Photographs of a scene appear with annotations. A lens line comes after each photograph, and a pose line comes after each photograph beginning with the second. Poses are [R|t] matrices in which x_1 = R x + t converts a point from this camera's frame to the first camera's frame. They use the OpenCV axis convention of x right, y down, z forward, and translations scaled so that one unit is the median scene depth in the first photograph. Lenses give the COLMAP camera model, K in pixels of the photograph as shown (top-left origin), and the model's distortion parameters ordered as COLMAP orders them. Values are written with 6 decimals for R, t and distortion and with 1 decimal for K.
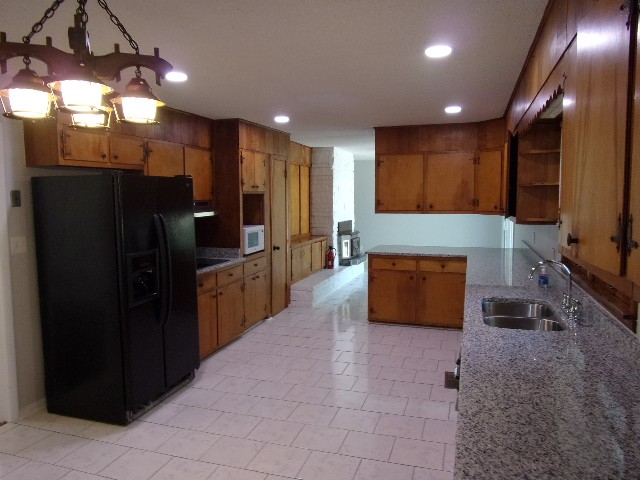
lens RADIAL K [[479.7, 0, 321.9], [0, 479.7, 240.8], [0, 0, 1]] dist [0.005125, 0.002136]
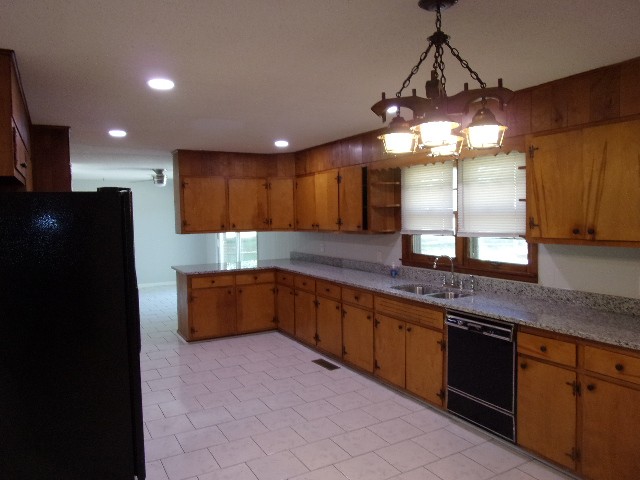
lens RADIAL K [[479.7, 0, 321.1], [0, 479.7, 237.8], [0, 0, 1]] dist [0.005125, 0.002136]
pose [[0.693651, -0.052004, 0.718431, -0.436611], [0.085249, 0.996308, -0.010190, -0.016057], [-0.715249, 0.068314, 0.695523, 0.095623]]
